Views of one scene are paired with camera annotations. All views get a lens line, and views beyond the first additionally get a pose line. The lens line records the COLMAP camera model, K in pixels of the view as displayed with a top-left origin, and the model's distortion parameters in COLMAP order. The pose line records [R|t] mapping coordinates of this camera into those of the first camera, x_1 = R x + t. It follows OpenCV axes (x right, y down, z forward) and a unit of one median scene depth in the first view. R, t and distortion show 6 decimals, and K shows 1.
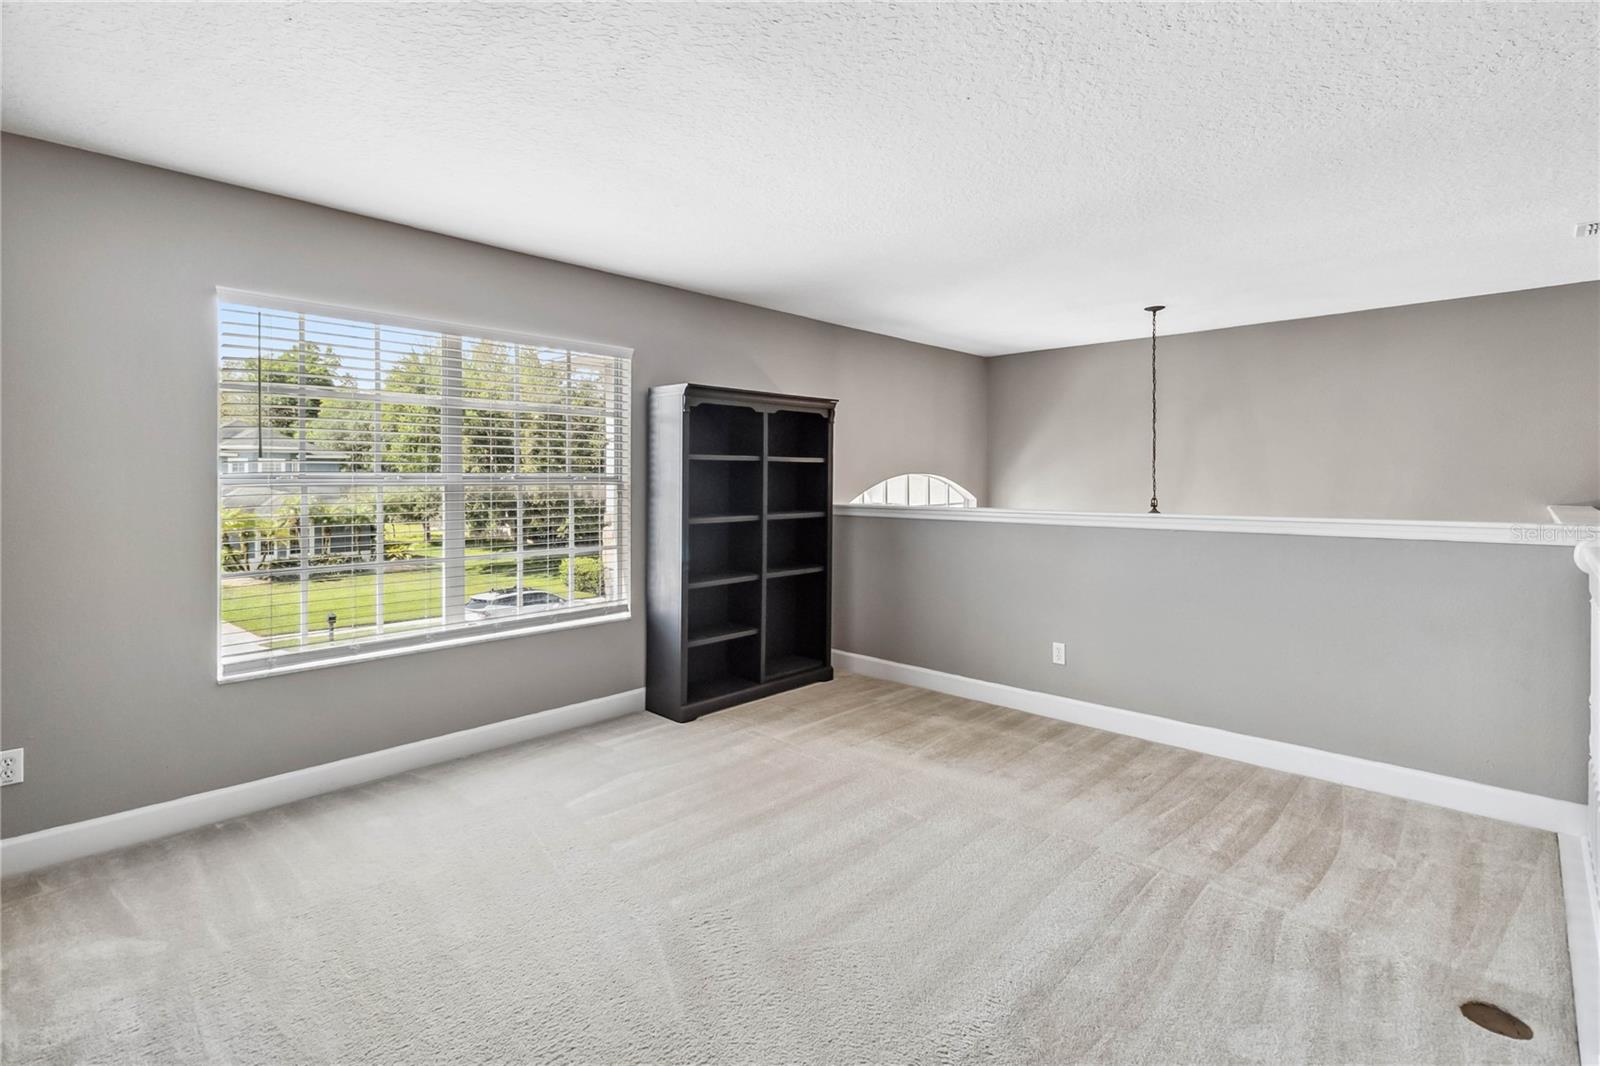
lens RADIAL K [[751.6, 0, 798.3], [0, 751.6, 478.3], [0, 0, 1]] dist [0.000436, 0.000140]
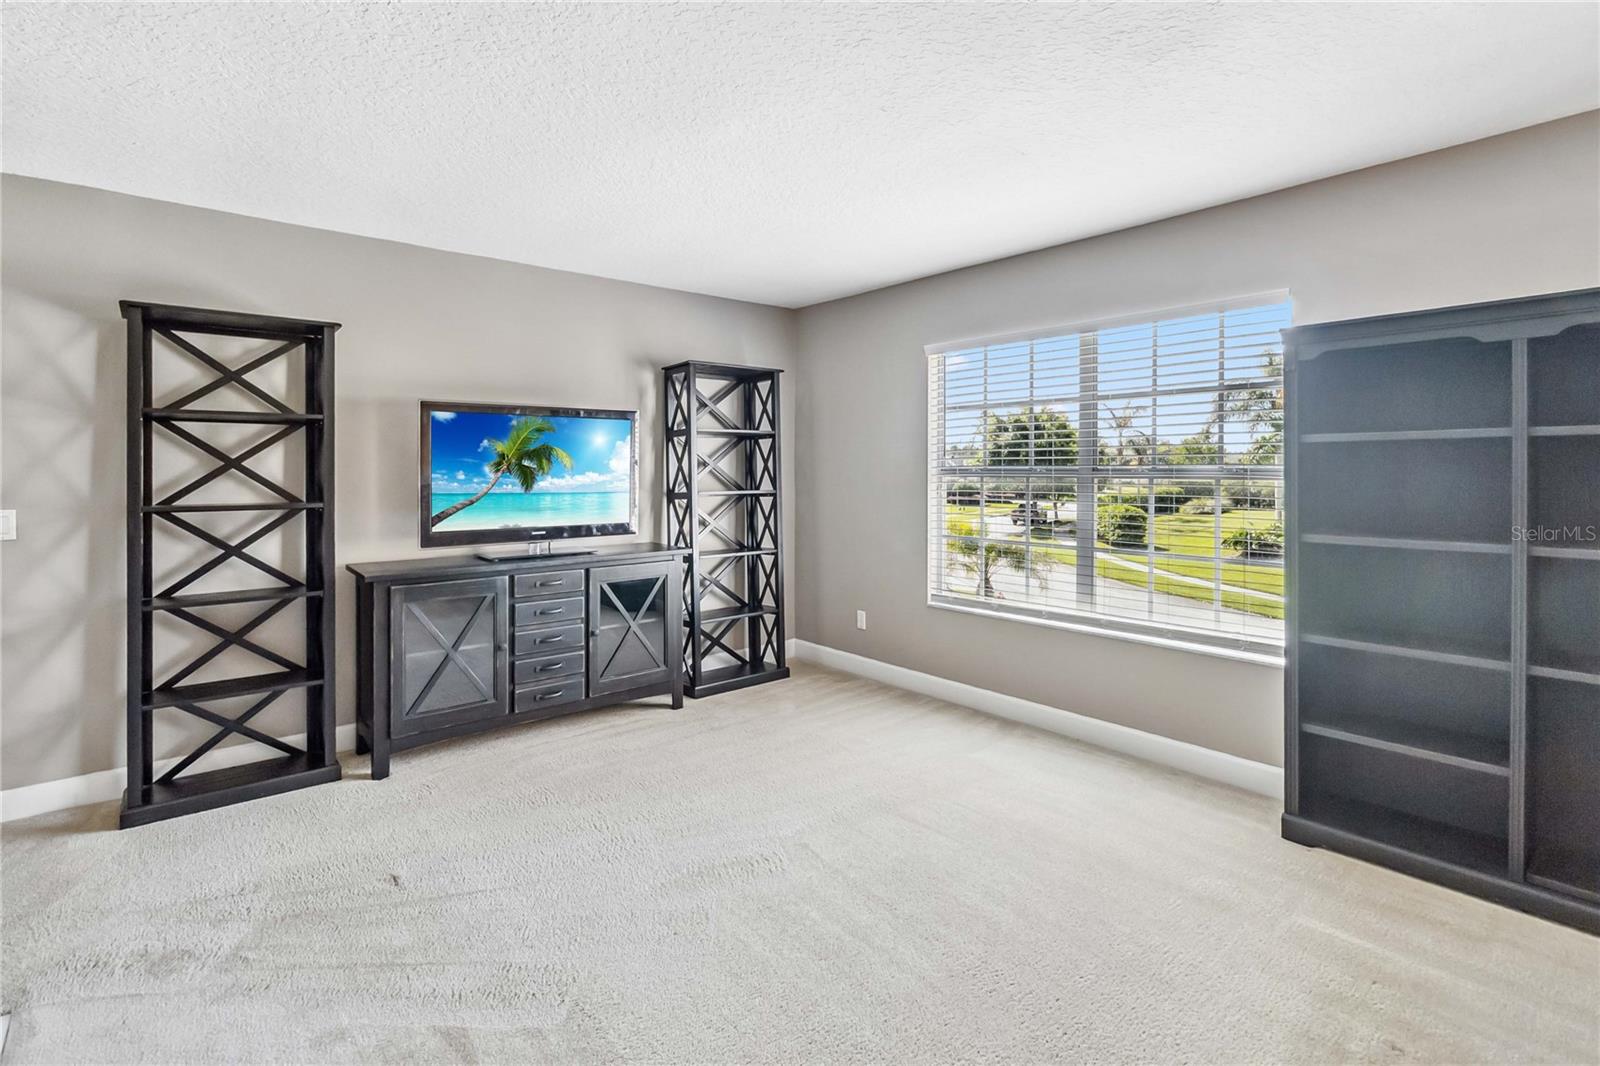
lens RADIAL K [[751.6, 0, 798.3], [0, 751.6, 478.3], [0, 0, 1]] dist [0.000436, 0.000140]
pose [[-0.099027, 0.009722, -0.995037, 0.656772], [-0.000025, 0.999952, 0.009772, -0.000031], [0.995085, 0.000993, -0.099022, 0.757907]]
